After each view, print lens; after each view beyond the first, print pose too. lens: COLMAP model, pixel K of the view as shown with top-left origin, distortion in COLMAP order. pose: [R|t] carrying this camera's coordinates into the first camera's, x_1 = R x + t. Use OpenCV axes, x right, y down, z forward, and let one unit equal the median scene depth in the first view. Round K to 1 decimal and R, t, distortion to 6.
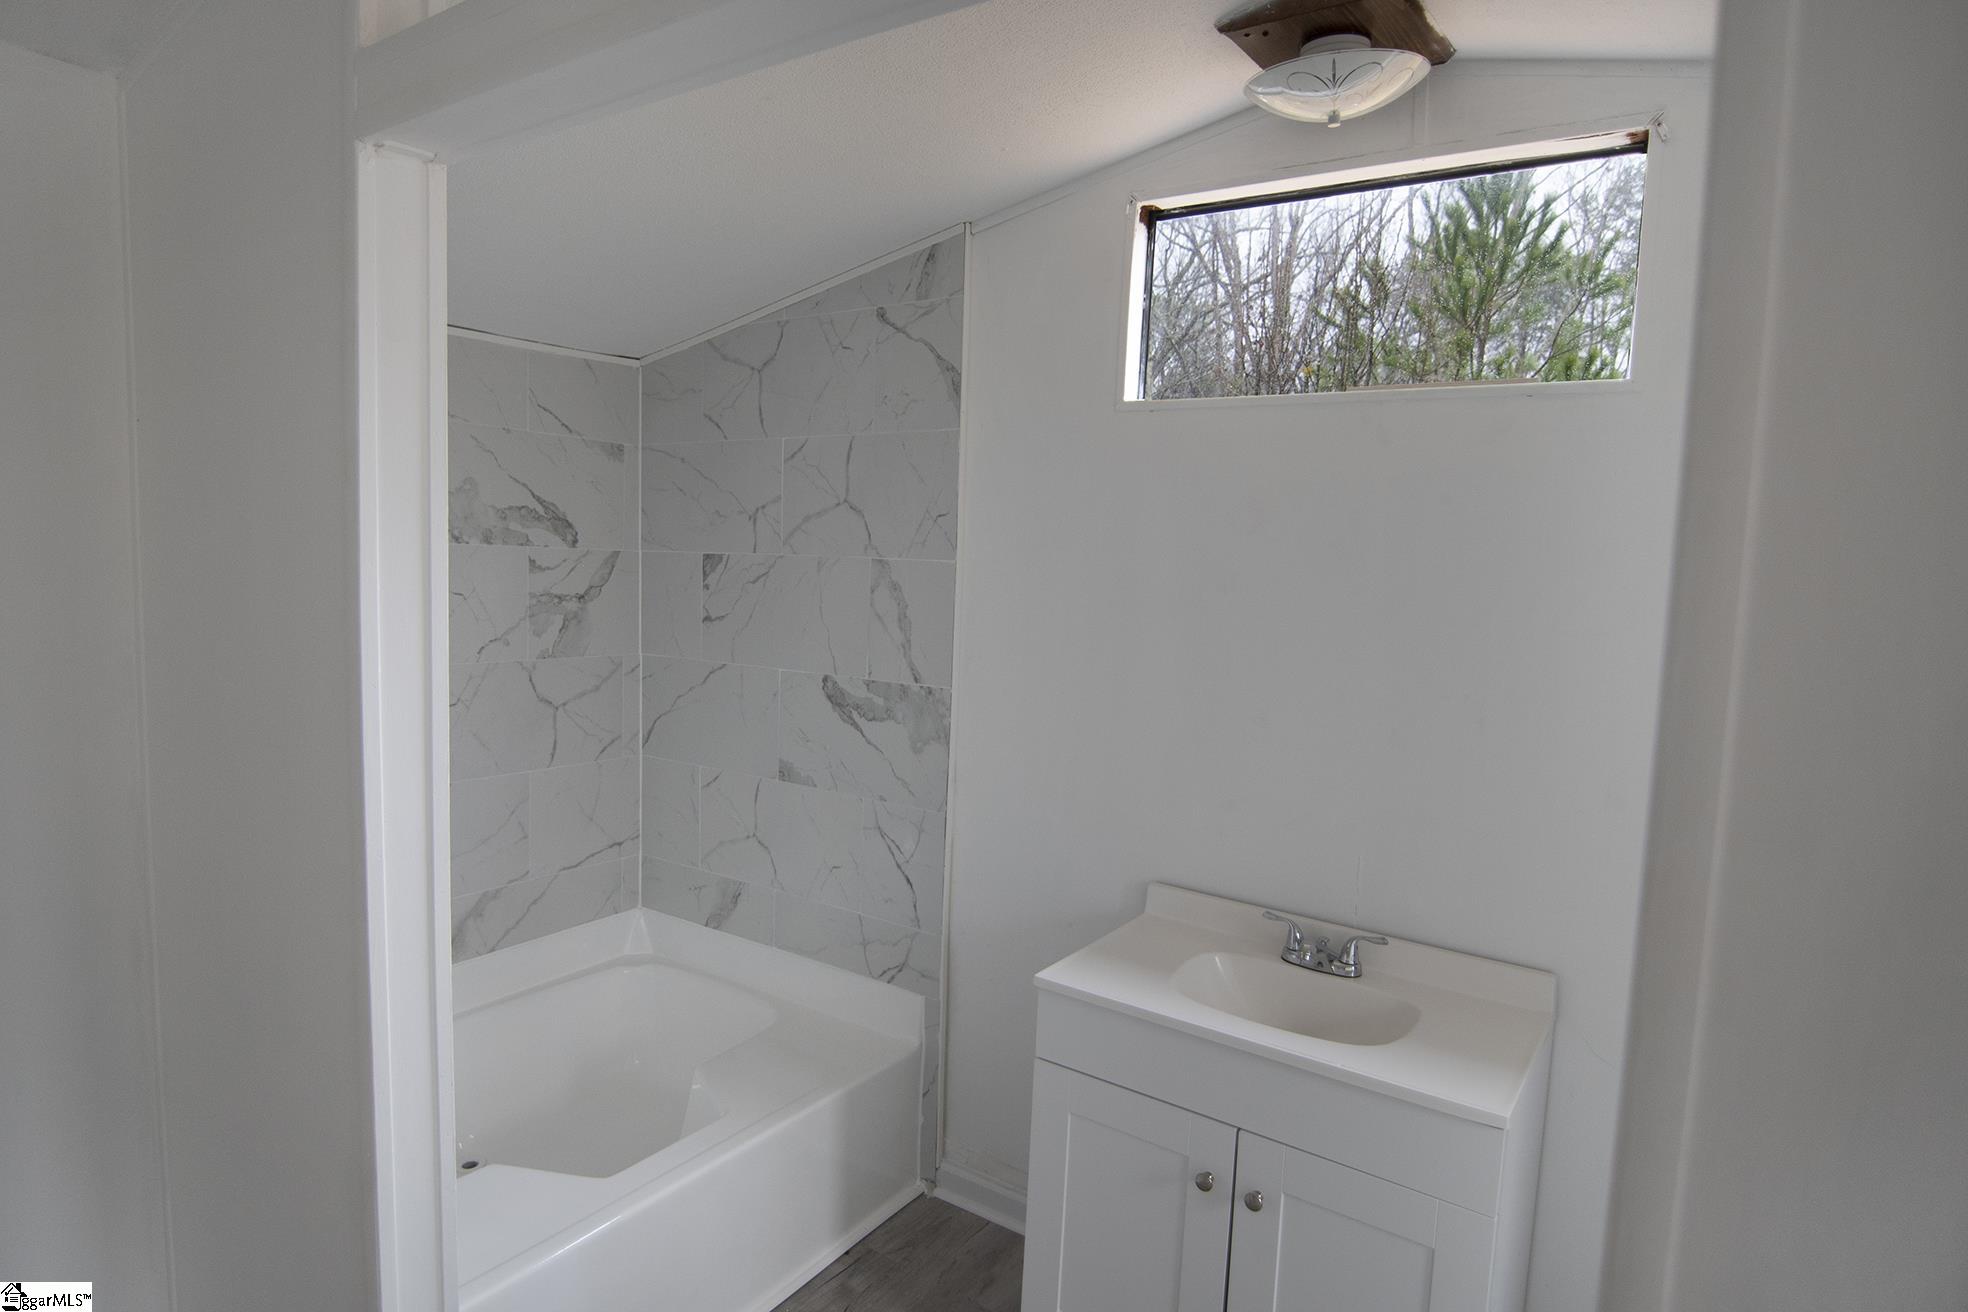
lens RADIAL K [[1082.3, 0, 984.0], [0, 1082.3, 656.0], [0, 0, 1]] dist [-0.001194, -0.000276]
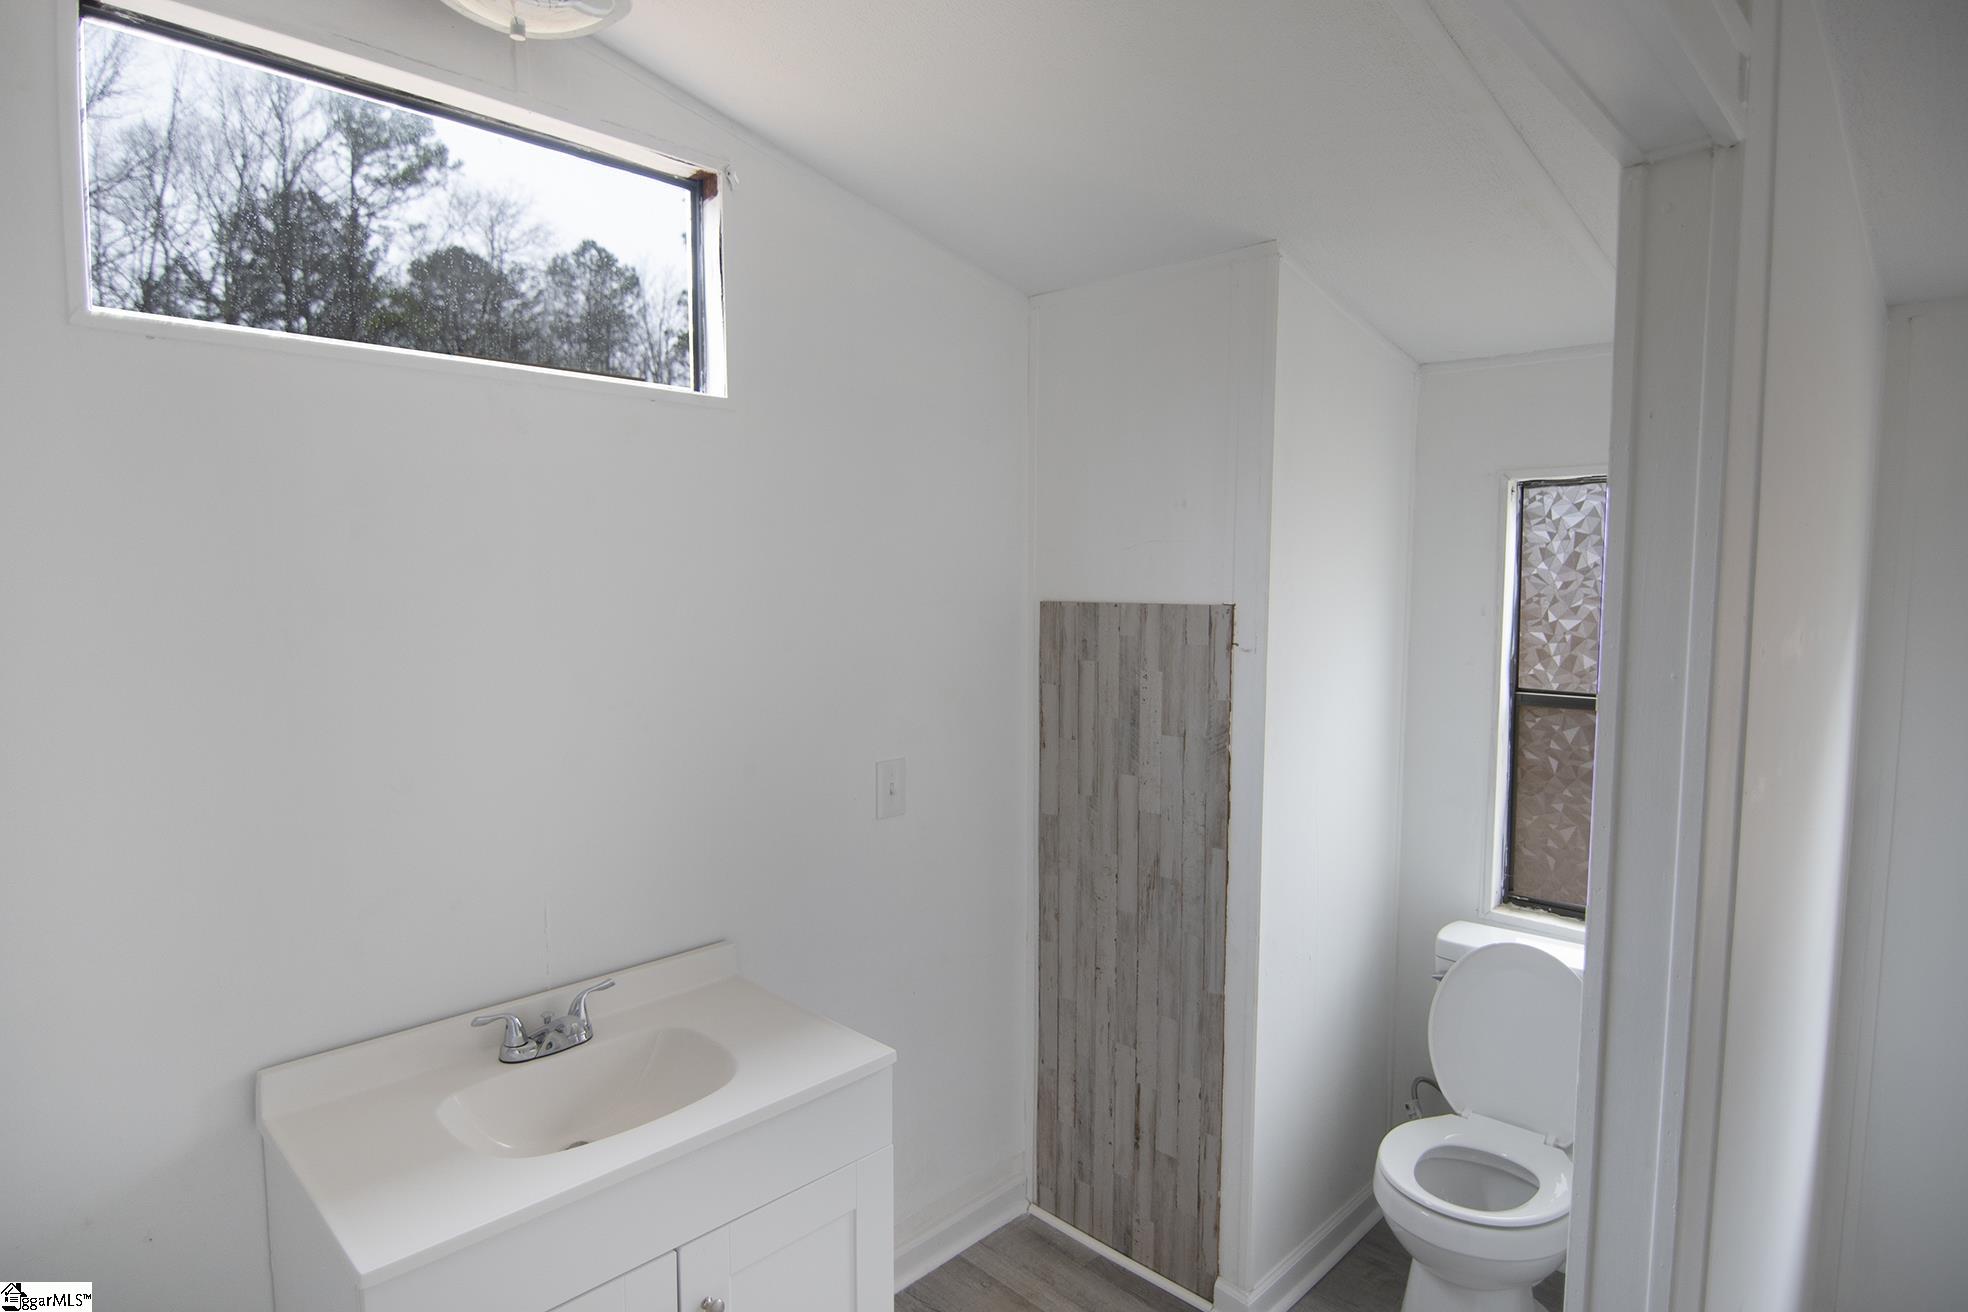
lens RADIAL K [[1082.3, 0, 984.0], [0, 1082.3, 656.0], [0, 0, 1]] dist [-0.001194, -0.000276]
pose [[0.187830, -0.102792, 0.976808, -0.423345], [0.115609, 0.989909, 0.081940, -0.044294], [-0.975374, 0.097537, 0.197818, 0.486691]]
